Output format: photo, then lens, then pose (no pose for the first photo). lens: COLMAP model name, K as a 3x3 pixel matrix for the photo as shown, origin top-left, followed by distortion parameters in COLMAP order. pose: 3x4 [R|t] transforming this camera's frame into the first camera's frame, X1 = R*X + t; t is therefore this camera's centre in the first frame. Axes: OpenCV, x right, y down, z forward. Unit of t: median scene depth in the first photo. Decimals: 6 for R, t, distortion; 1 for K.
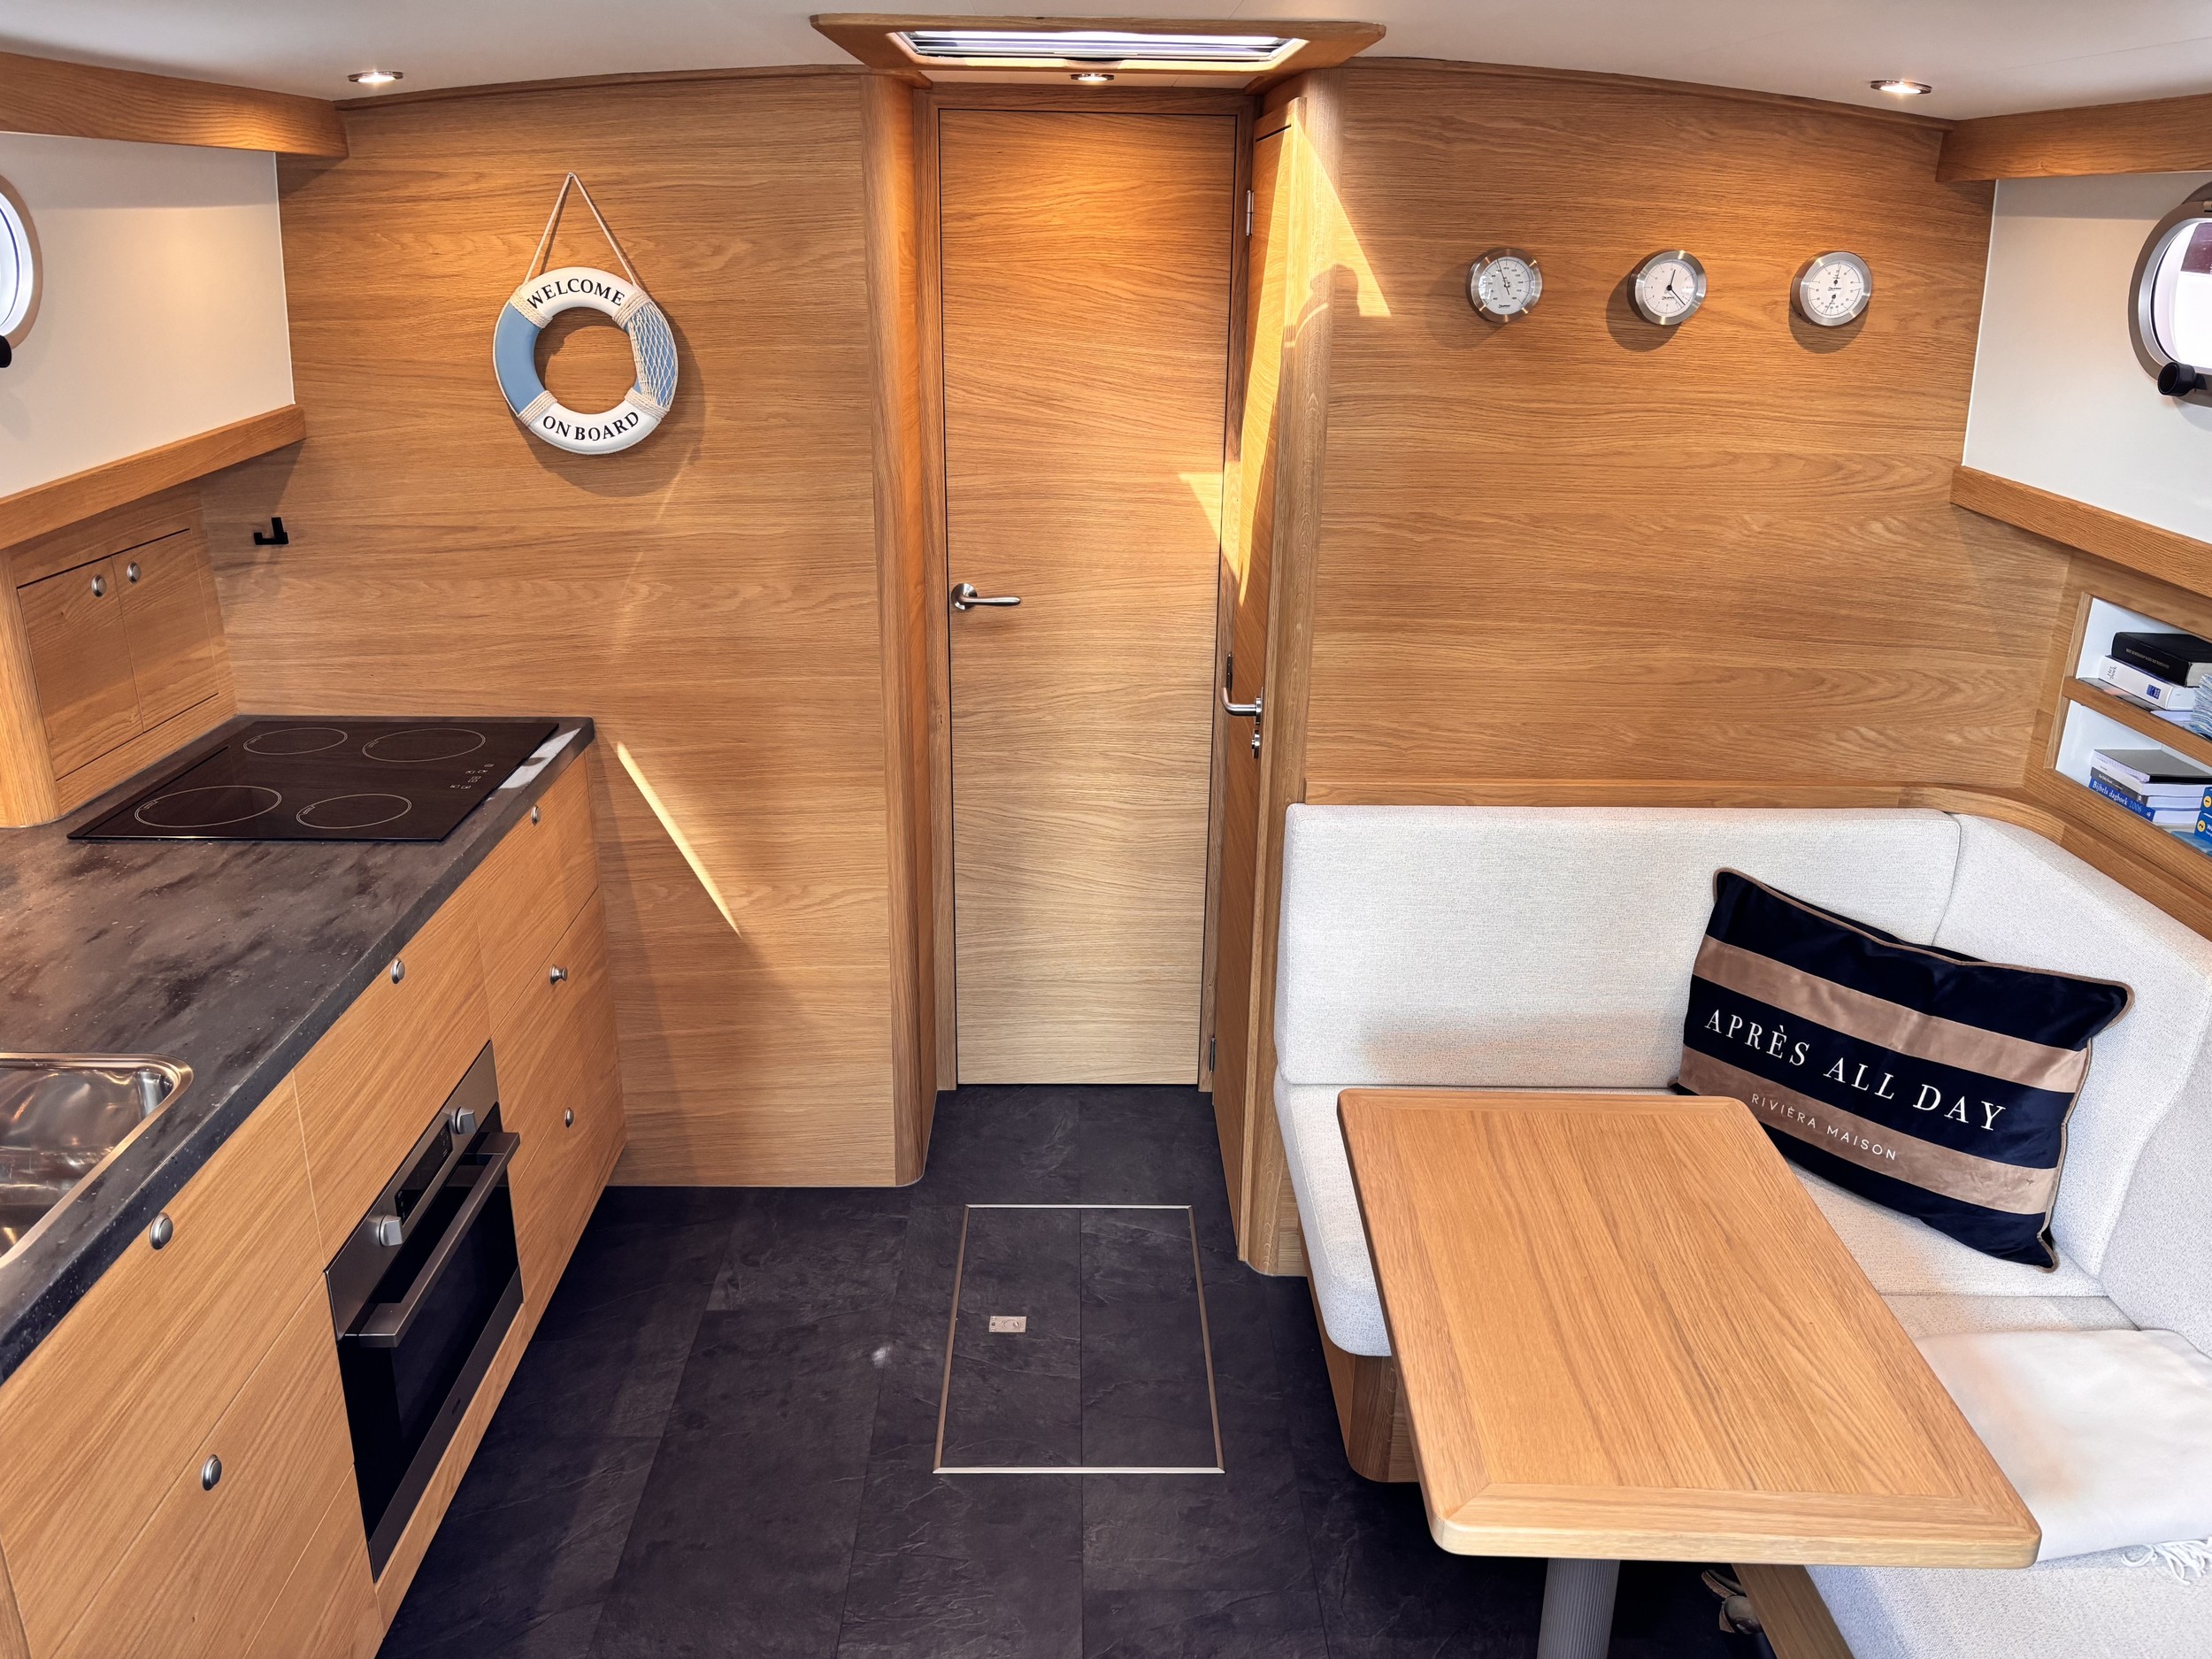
lens RADIAL K [[1695.4, 0, 1058.1], [0, 1695.4, 845.3], [0, 0, 1]] dist [0.047296, -0.056920]
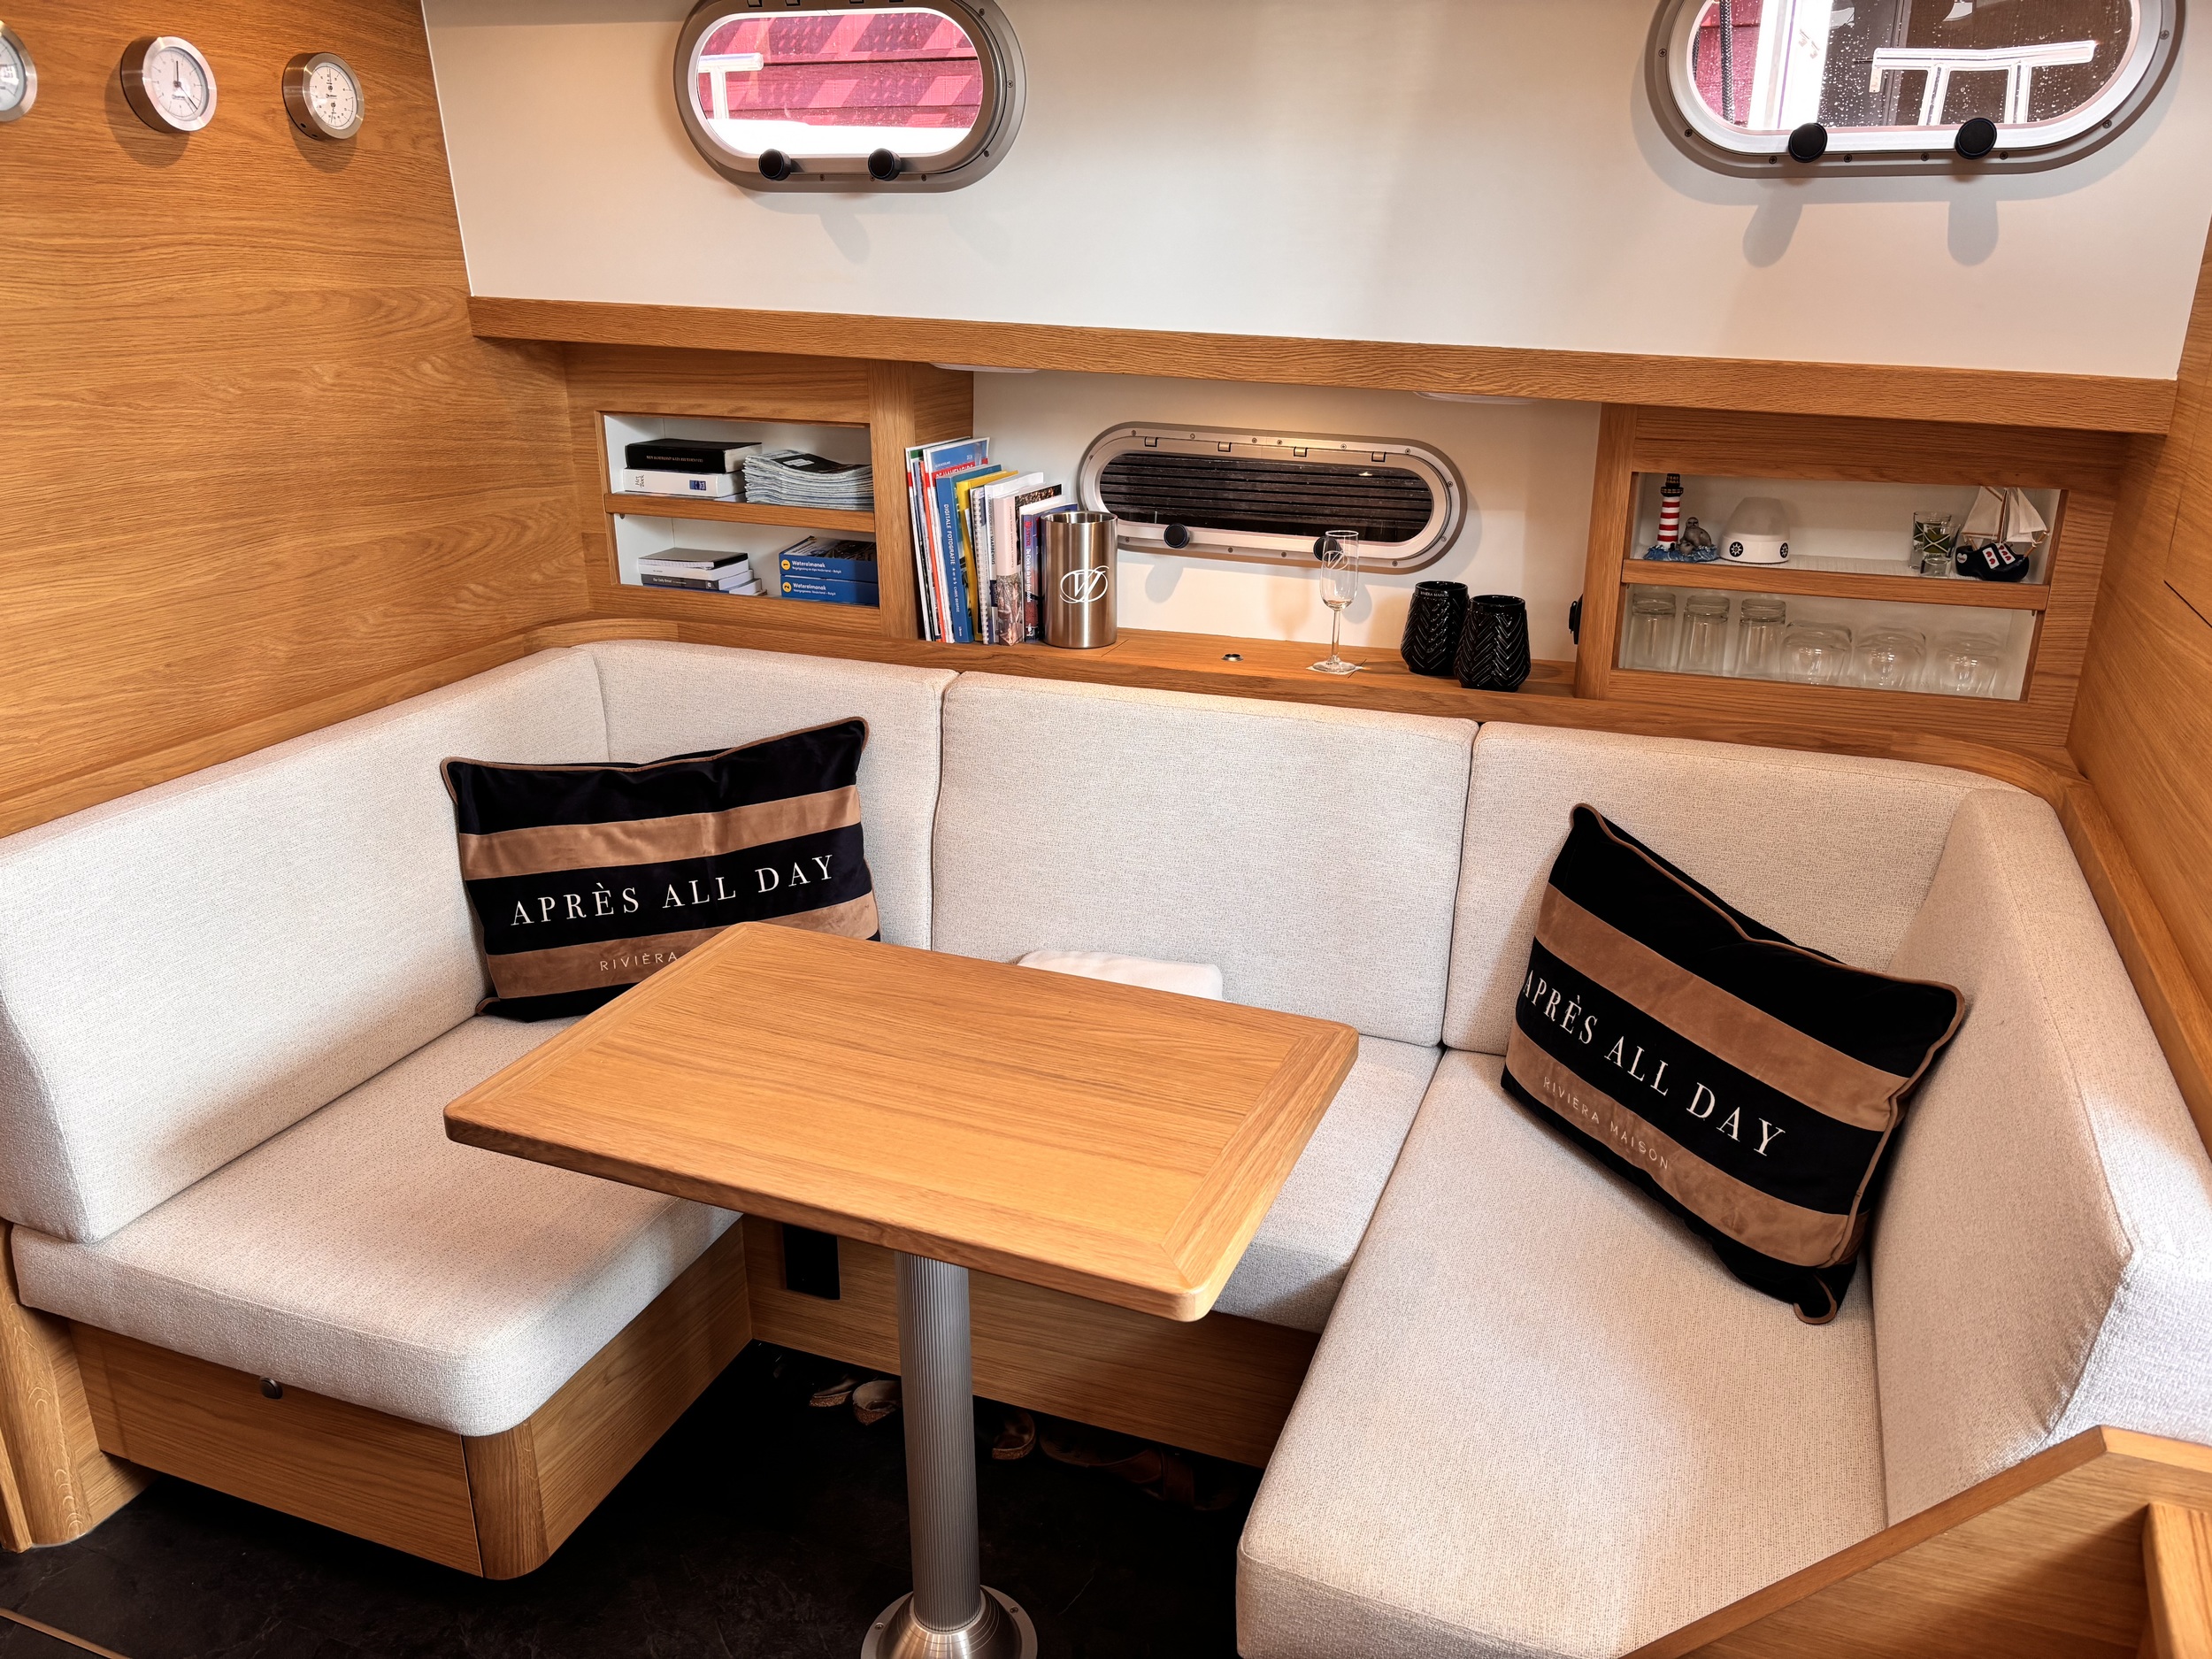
lens RADIAL K [[1695.4, 0, 1117.0], [0, 1695.4, 847.9], [0, 0, 1]] dist [0.047296, -0.056920]
pose [[0.348303, -0.334206, 0.875781, -0.287343], [0.323827, 0.919663, 0.222164, -0.028795], [-0.879671, 0.206221, 0.428546, 0.311229]]
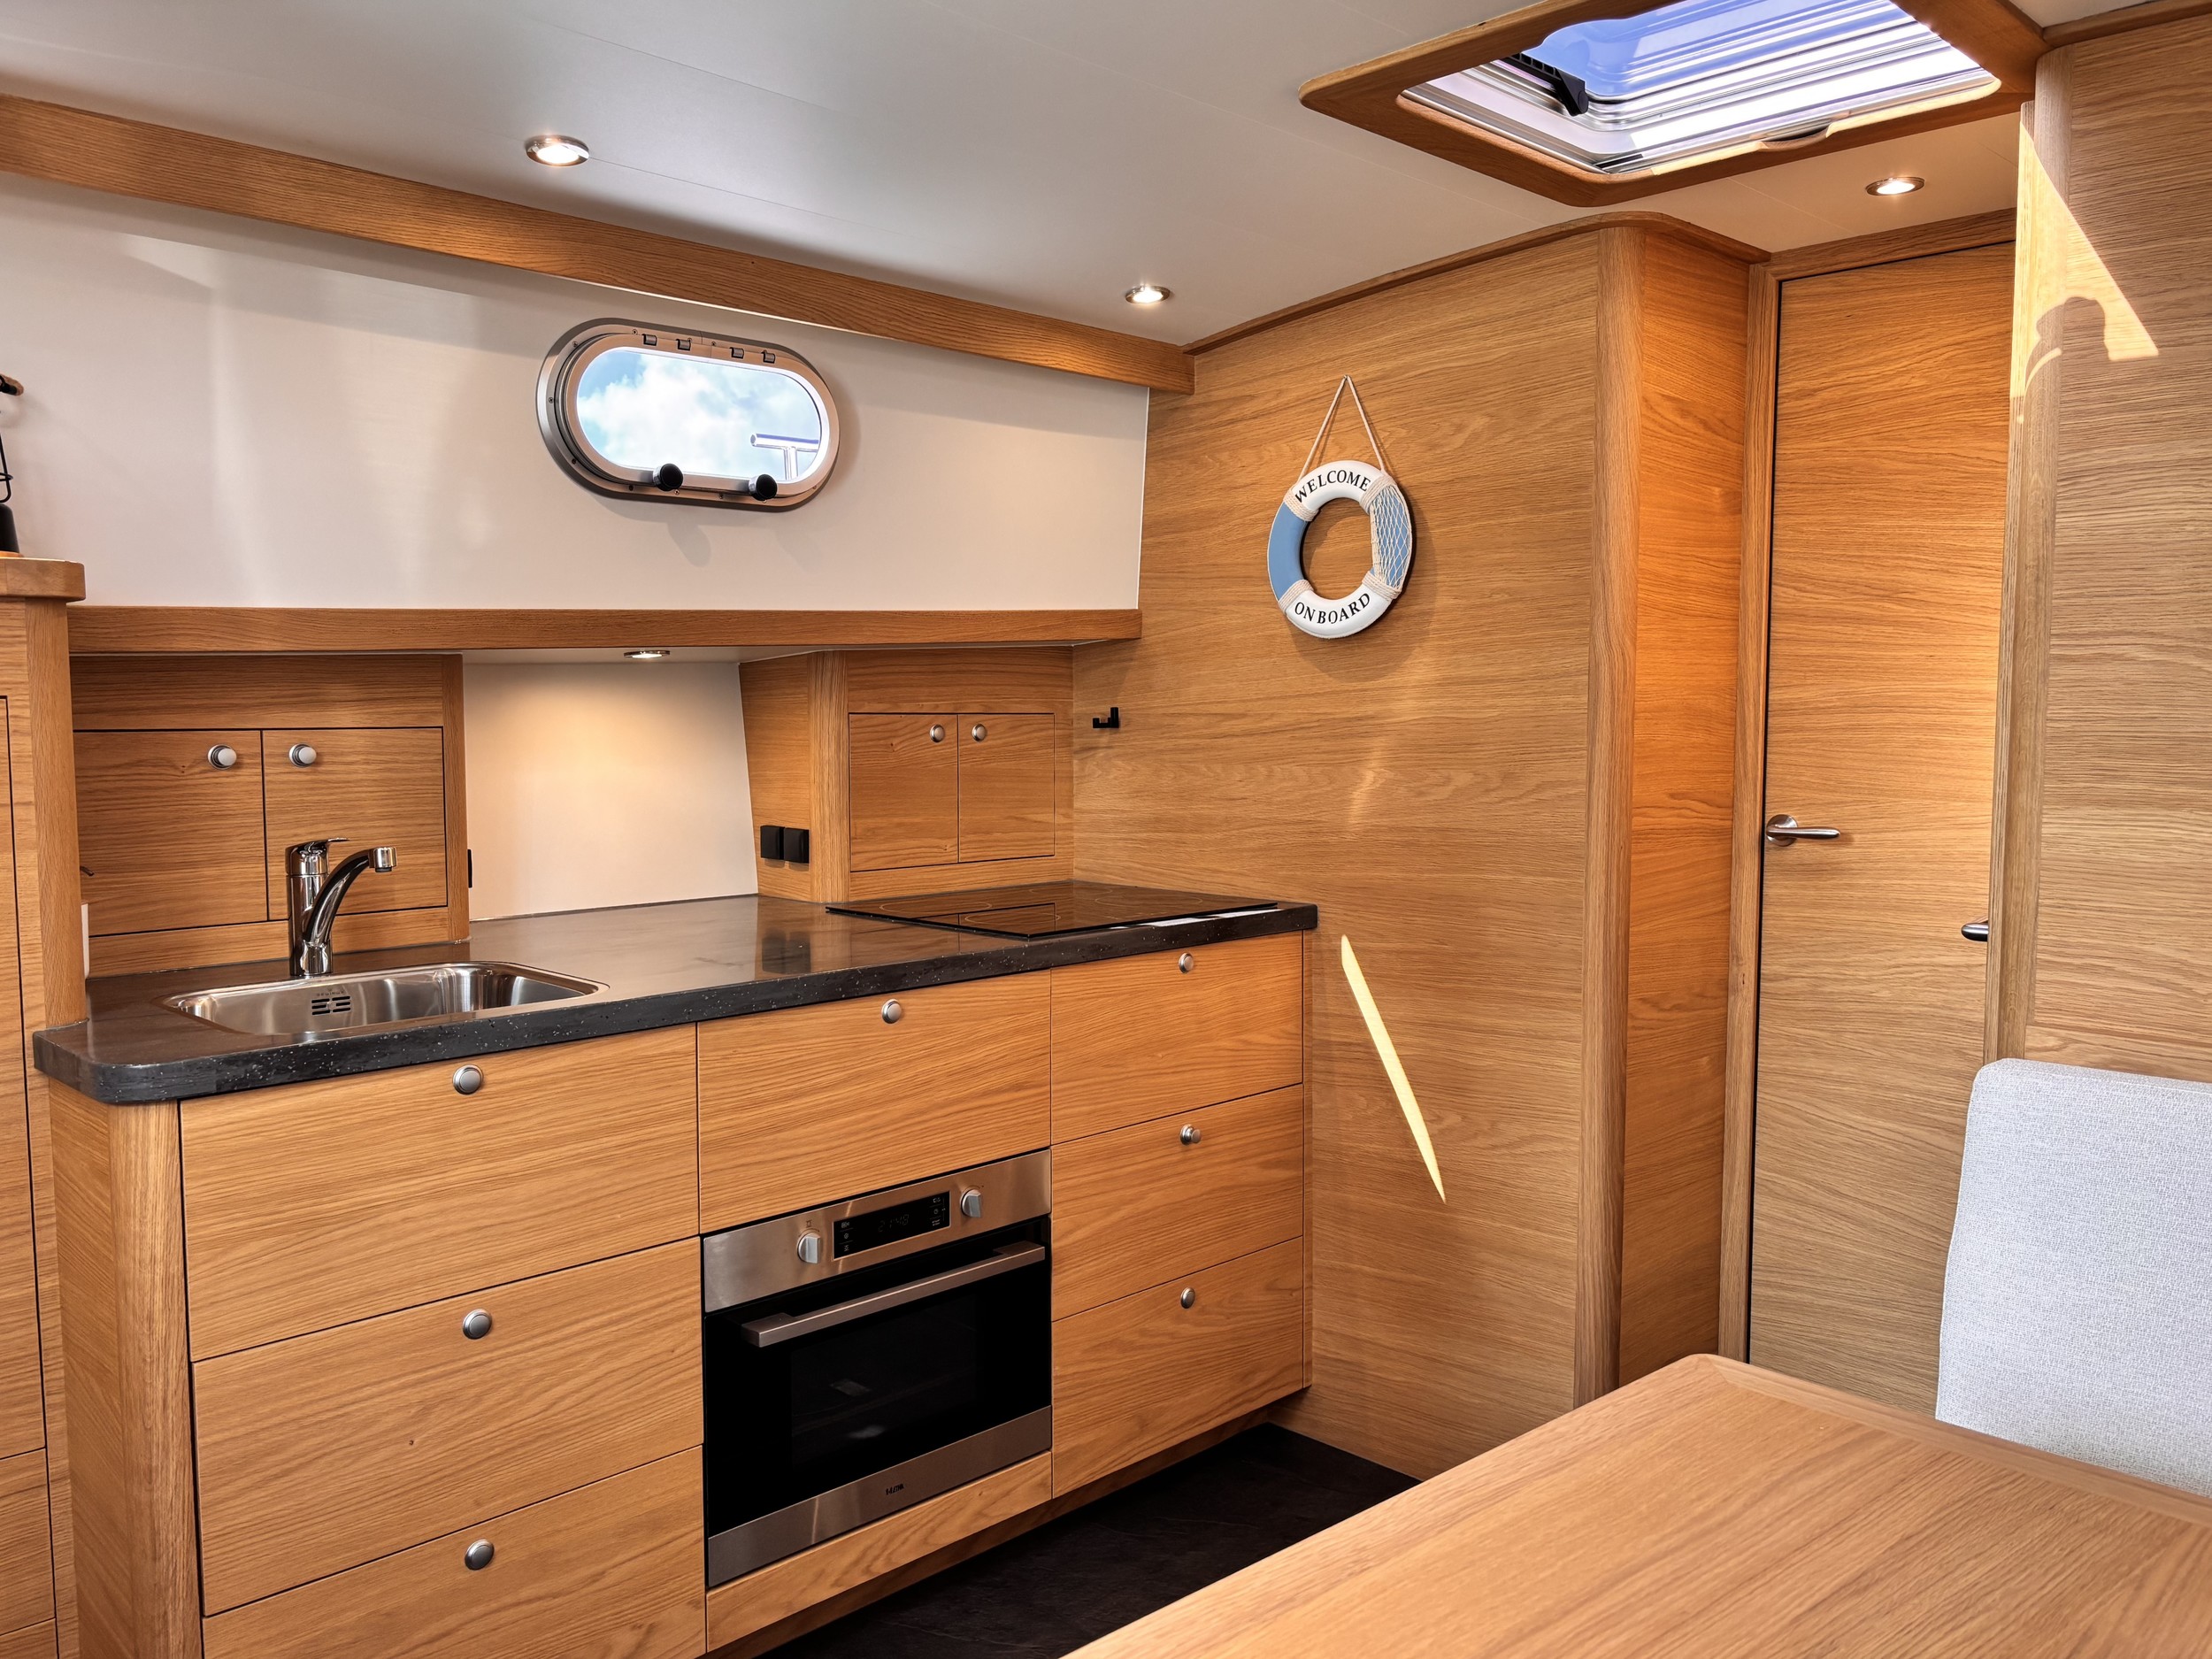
lens RADIAL K [[1695.4, 0, 1094.7], [0, 1695.4, 846.5], [0, 0, 1]] dist [0.047296, -0.056920]
pose [[0.701927, 0.050093, -0.710485, 0.374398], [-0.241106, 0.955343, -0.170844, 0.102987], [0.670199, 0.291222, 0.682659, 0.266763]]
